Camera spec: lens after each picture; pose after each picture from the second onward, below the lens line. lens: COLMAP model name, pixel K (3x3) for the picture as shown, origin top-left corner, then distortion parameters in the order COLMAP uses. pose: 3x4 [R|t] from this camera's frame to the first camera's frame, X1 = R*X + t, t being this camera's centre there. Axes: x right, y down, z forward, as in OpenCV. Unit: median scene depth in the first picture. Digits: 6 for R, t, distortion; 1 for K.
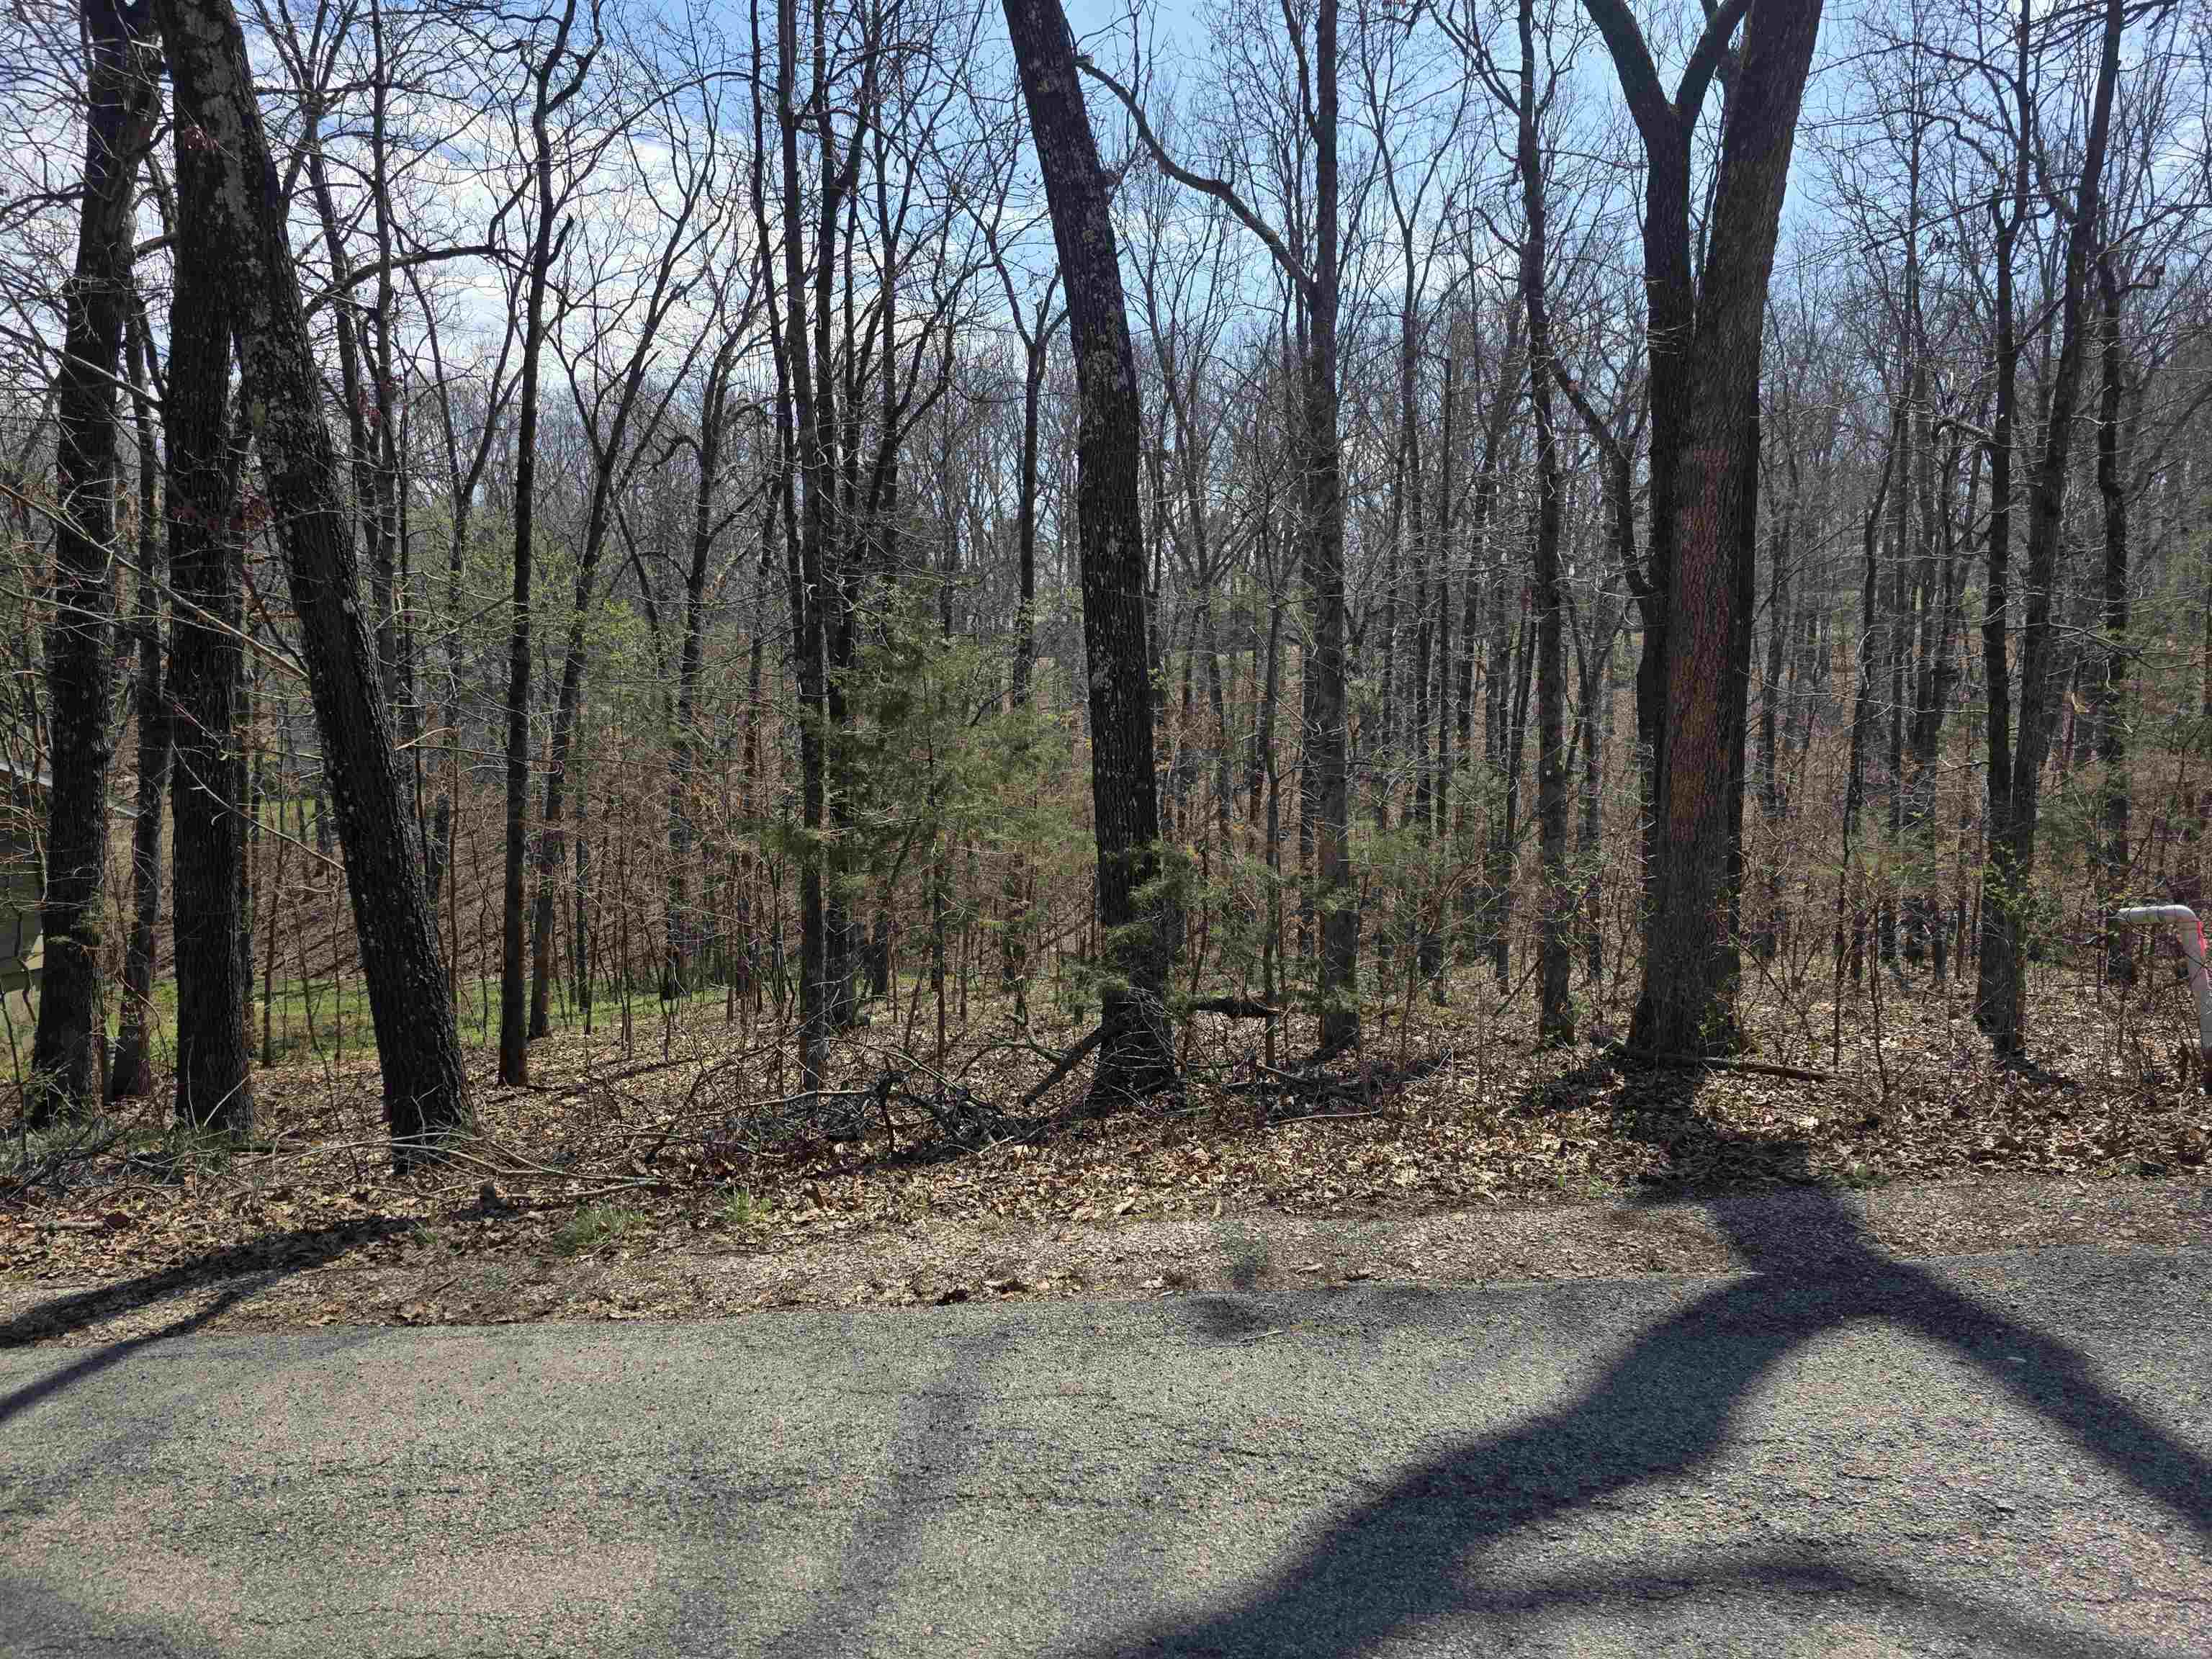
lens RADIAL K [[1480.4, 0, 1123.7], [0, 1480.4, 803.3], [0, 0, 1]] dist [0.058061, -0.046636]
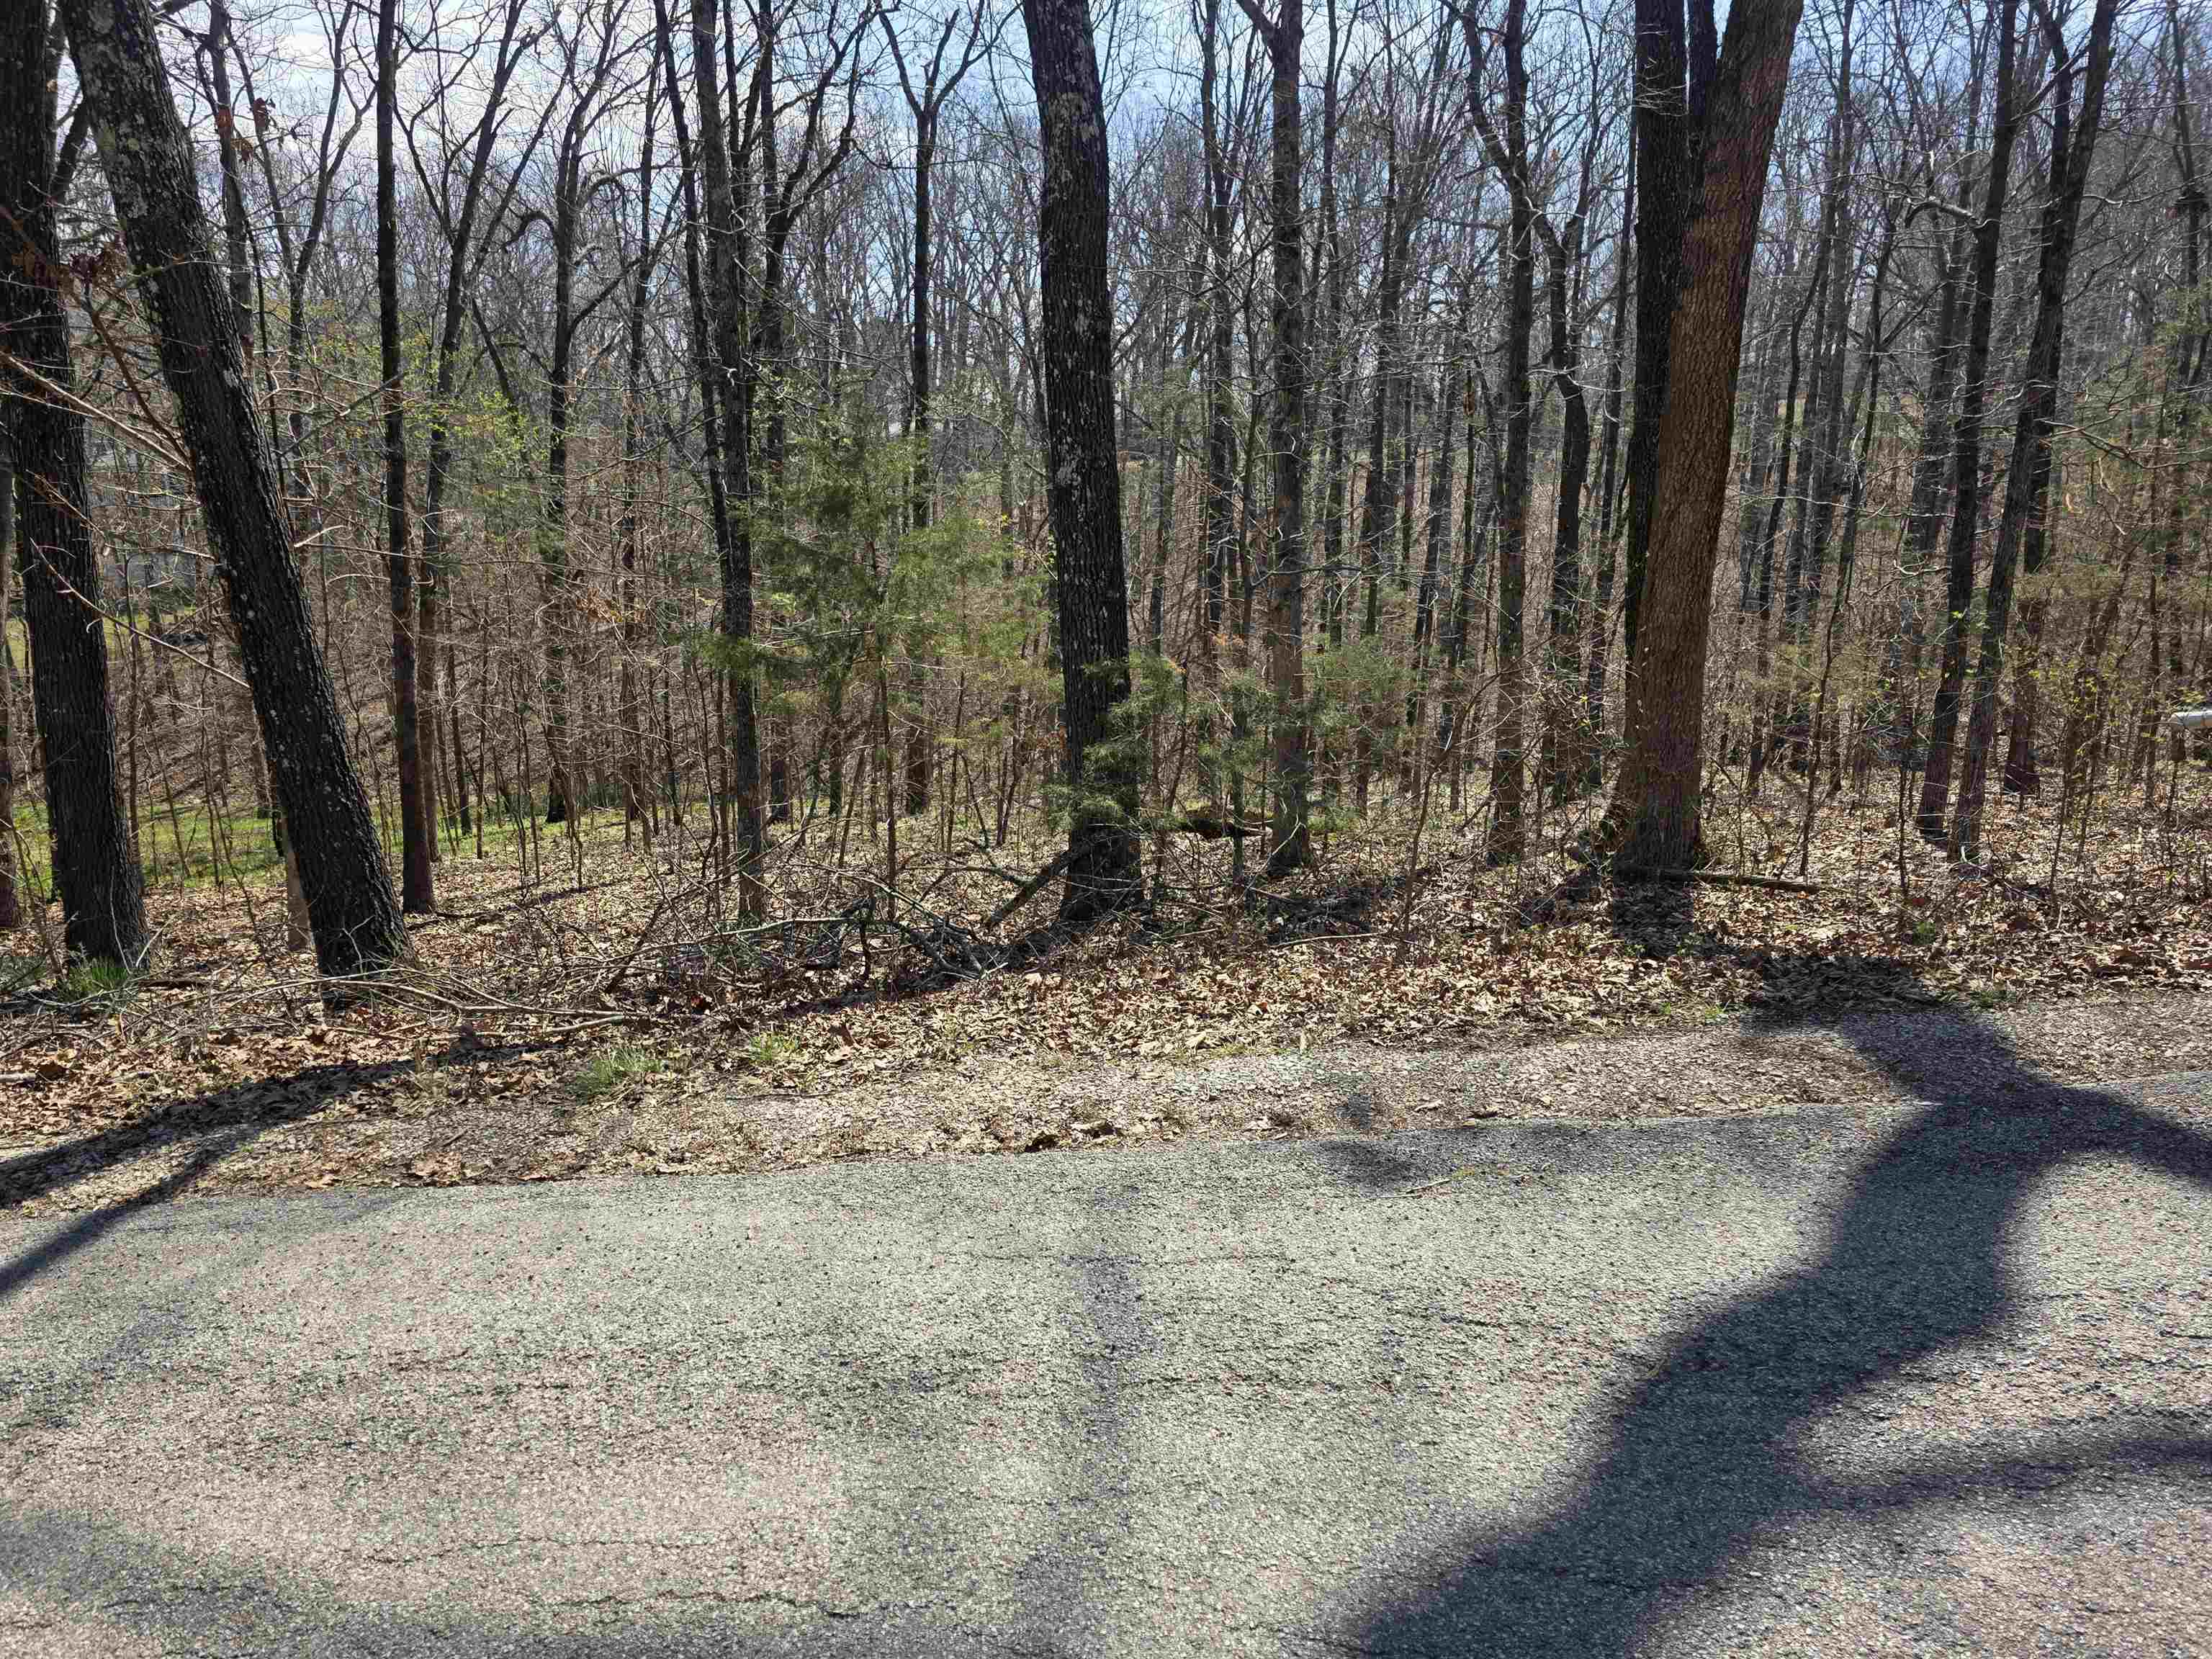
lens RADIAL K [[1477.7, 0, 1095.9], [0, 1477.7, 833.3], [0, 0, 1]] dist [0.068087, -0.060575]
pose [[0.997832, -0.010601, 0.064954, -0.117843], [0.001313, 0.989951, 0.141407, 0.011384], [-0.065801, -0.141015, 0.987818, 0.104278]]
